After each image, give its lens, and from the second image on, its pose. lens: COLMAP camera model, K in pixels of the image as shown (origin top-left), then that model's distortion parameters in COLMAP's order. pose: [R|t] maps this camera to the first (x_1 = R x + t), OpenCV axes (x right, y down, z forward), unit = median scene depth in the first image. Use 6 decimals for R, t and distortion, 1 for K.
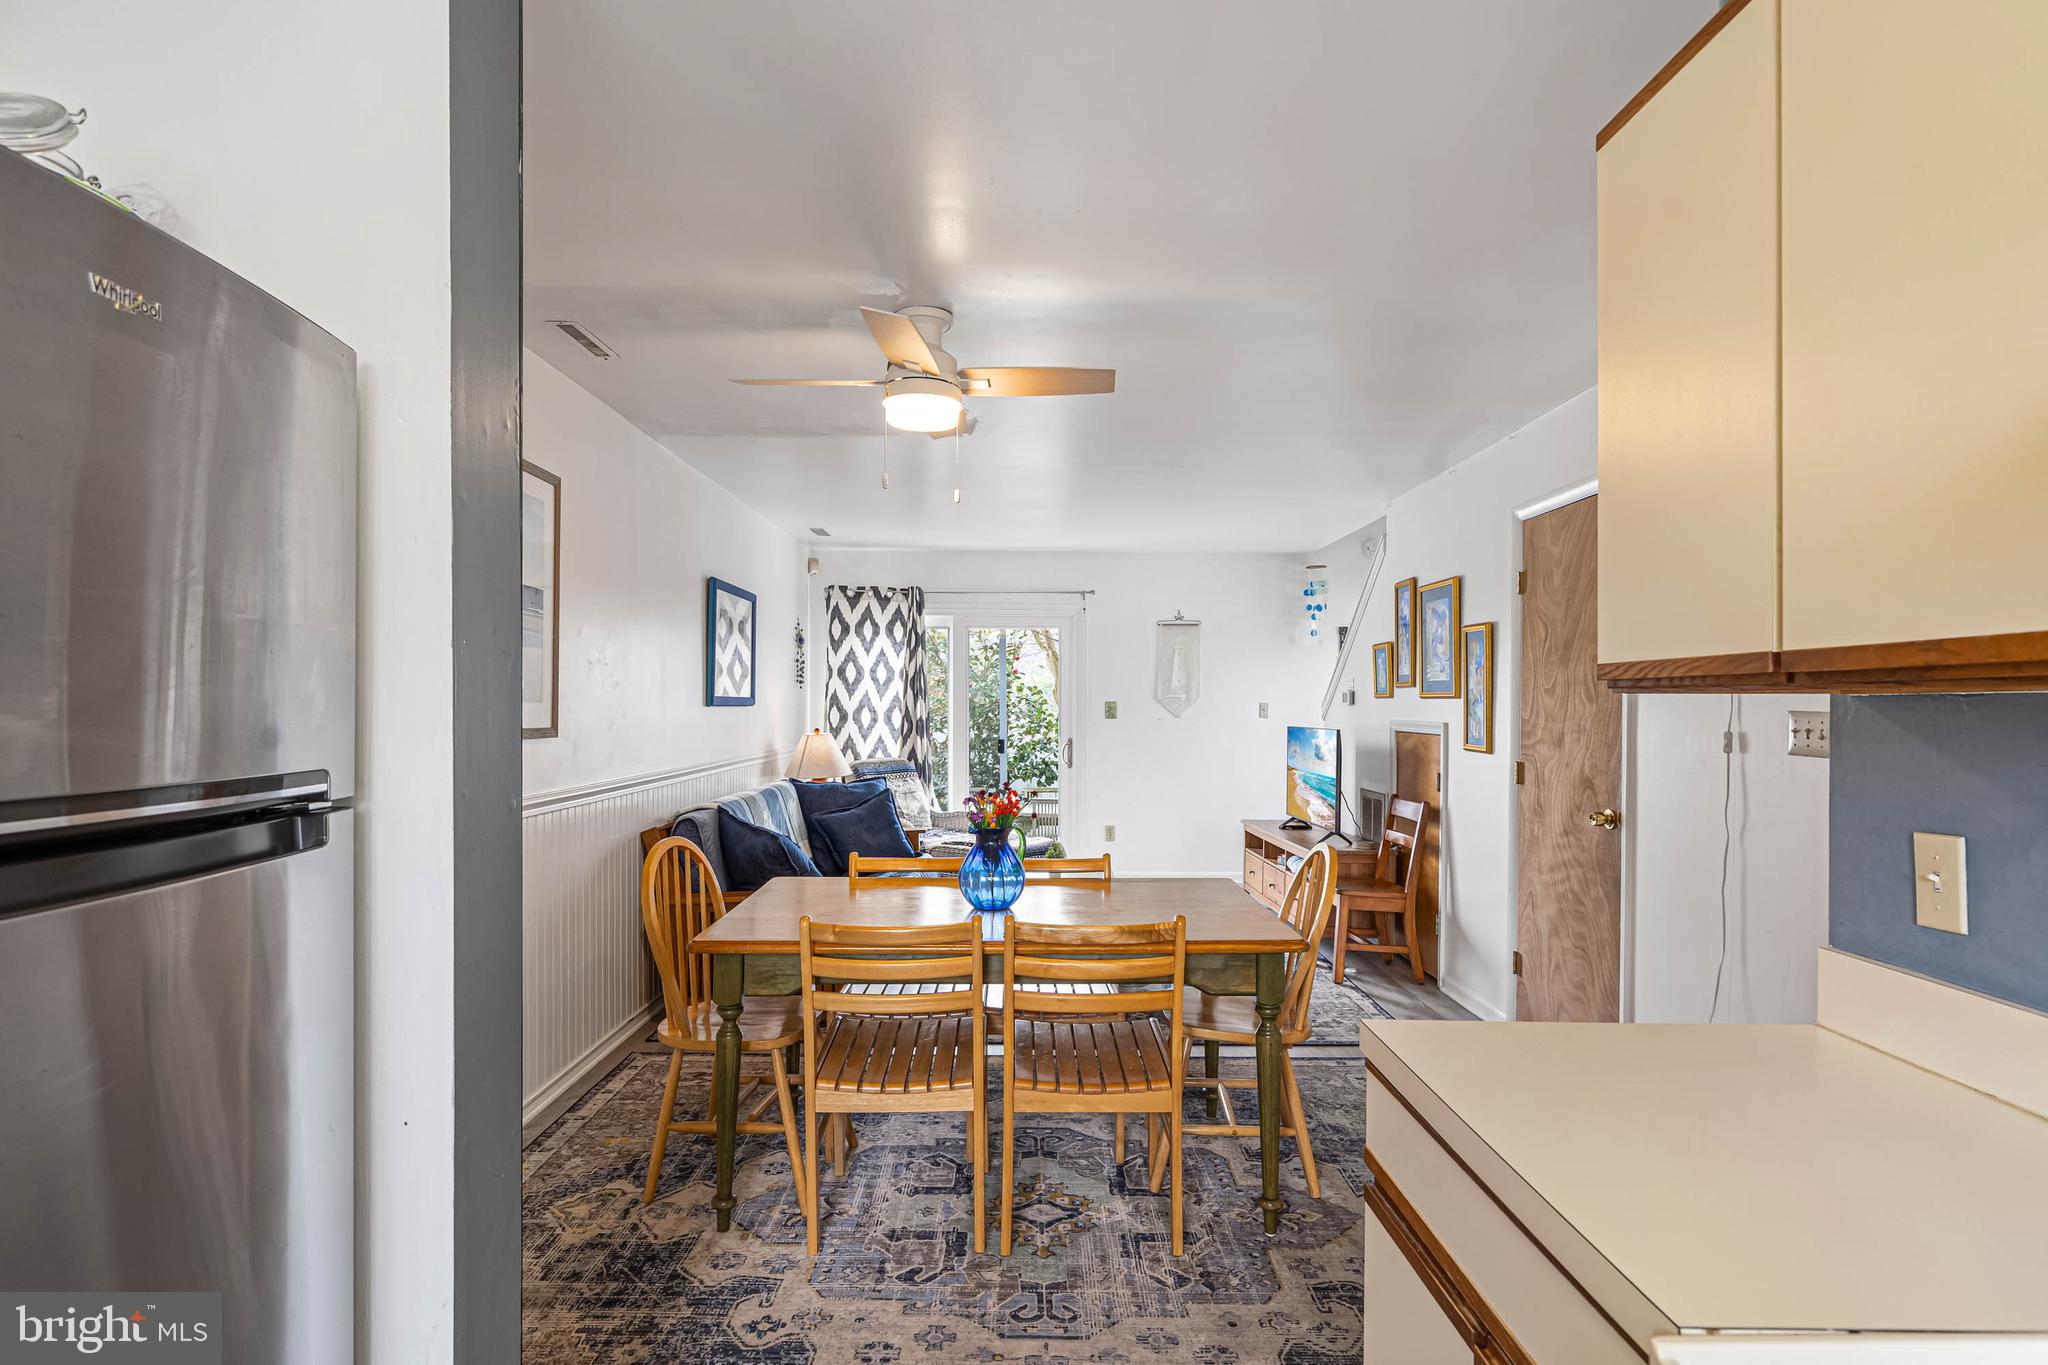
lens RADIAL K [[1069.3, 0, 1011.4], [0, 1069.3, 703.2], [0, 0, 1]] dist [0.001348, -0.000524]
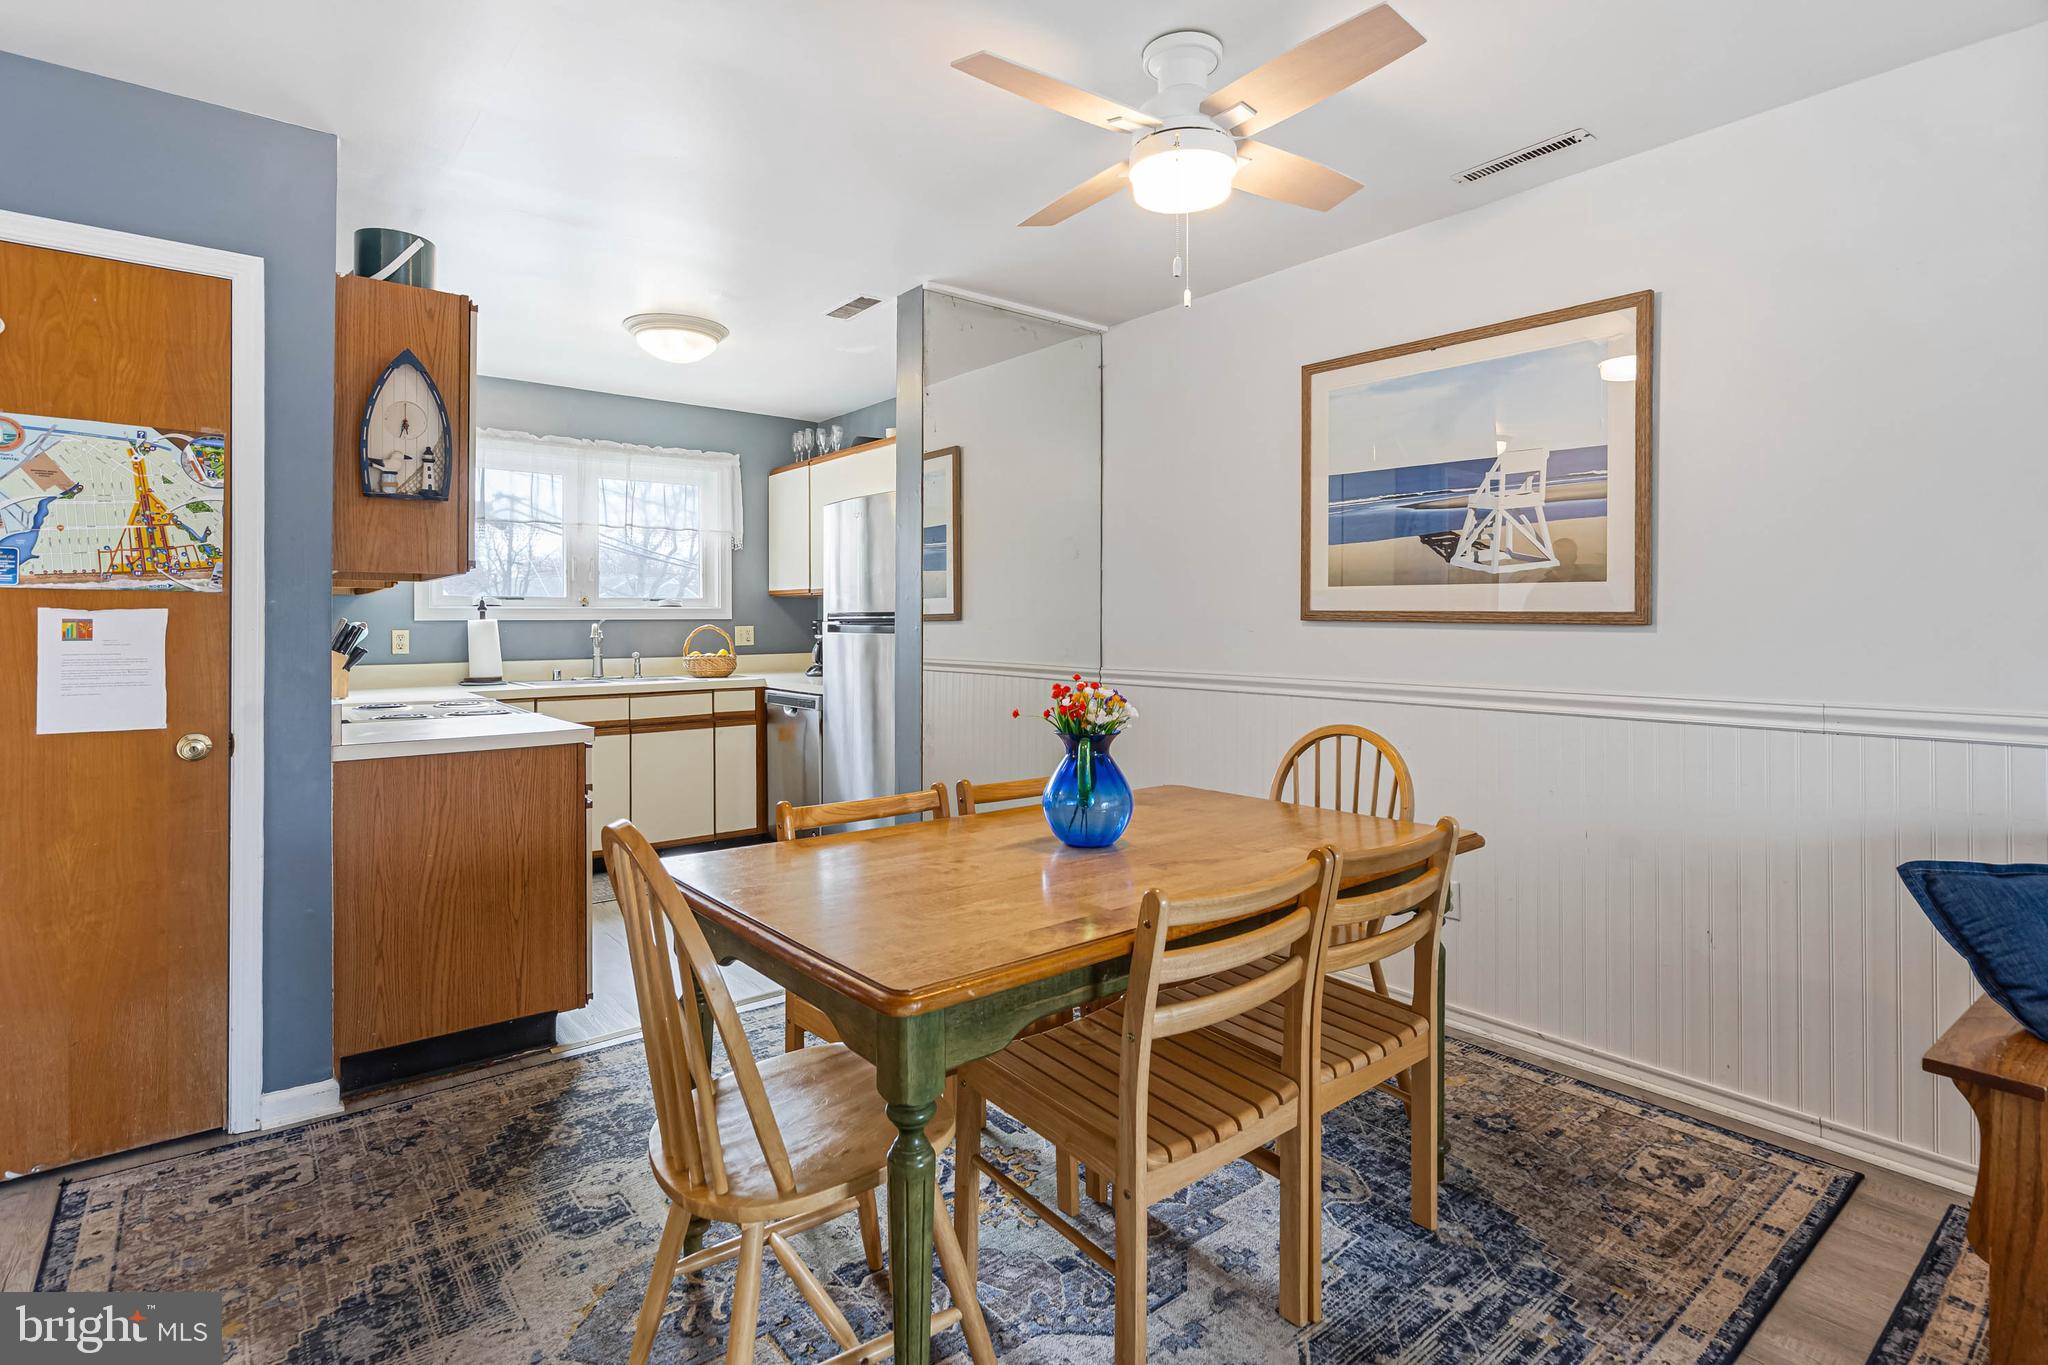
lens RADIAL K [[999.6, 0, 1030.9], [0, 999.6, 616.4], [0, 0, 1]] dist [-0.000075, 0.000390]
pose [[-0.768028, -0.008812, -0.640356, 0.179400], [-0.004731, 0.999956, -0.008085, 0.015657], [0.640399, -0.003180, -0.768036, 0.591564]]
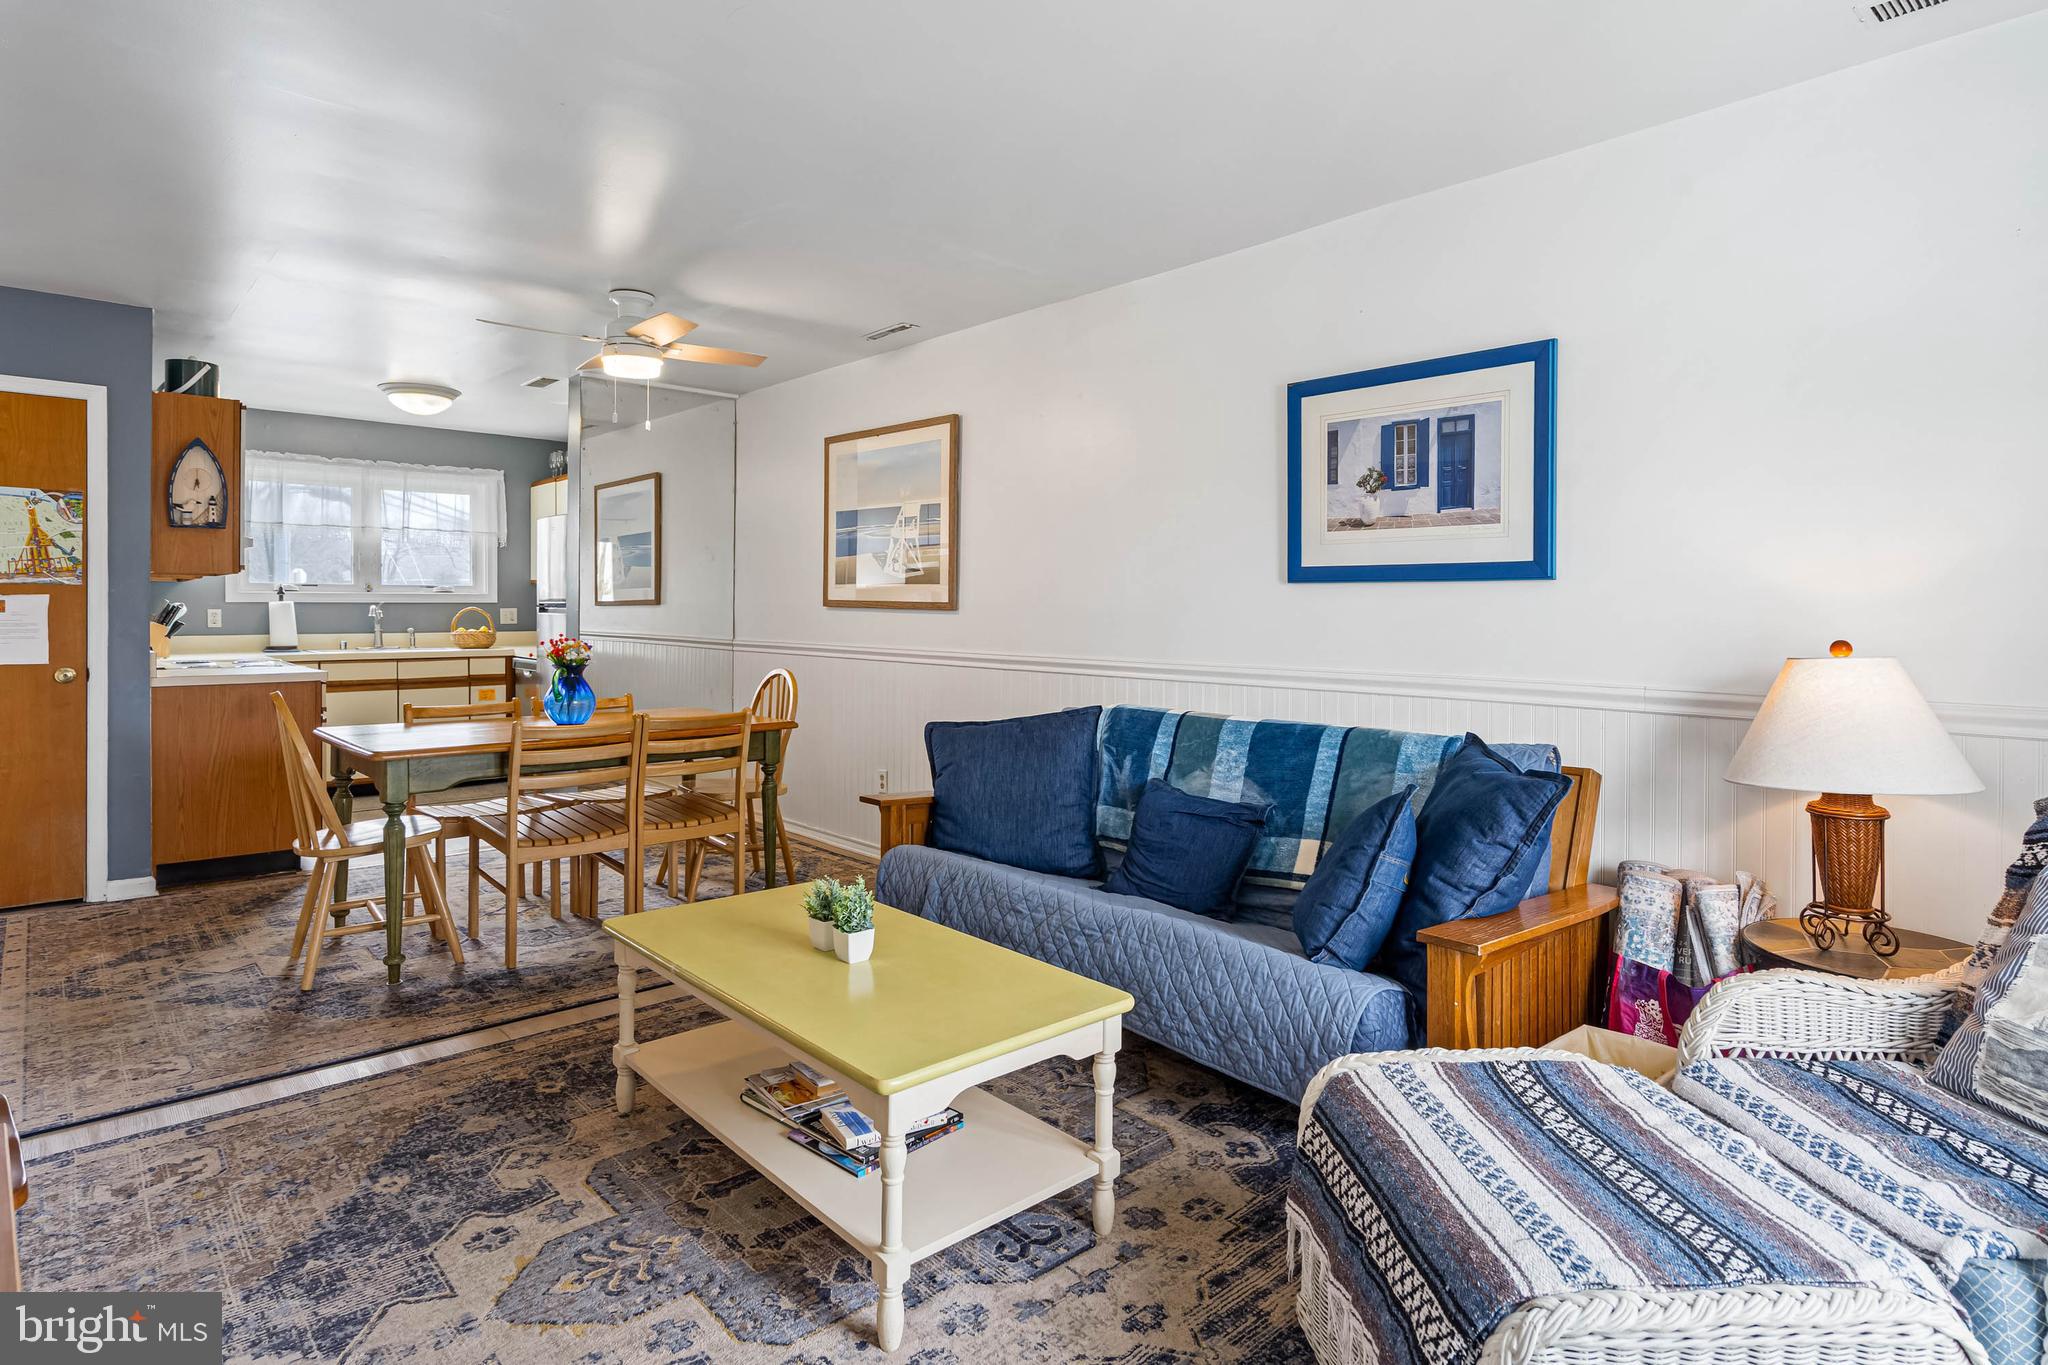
lens RADIAL K [[1069.3, 0, 1023.0], [0, 1069.3, 614.6], [0, 0, 1]] dist [0.001348, -0.000524]
pose [[-0.729745, -0.005737, -0.683695, 0.197180], [-0.011024, 0.999934, 0.003375, 0.015142], [0.683630, 0.010000, -0.729760, 0.946078]]
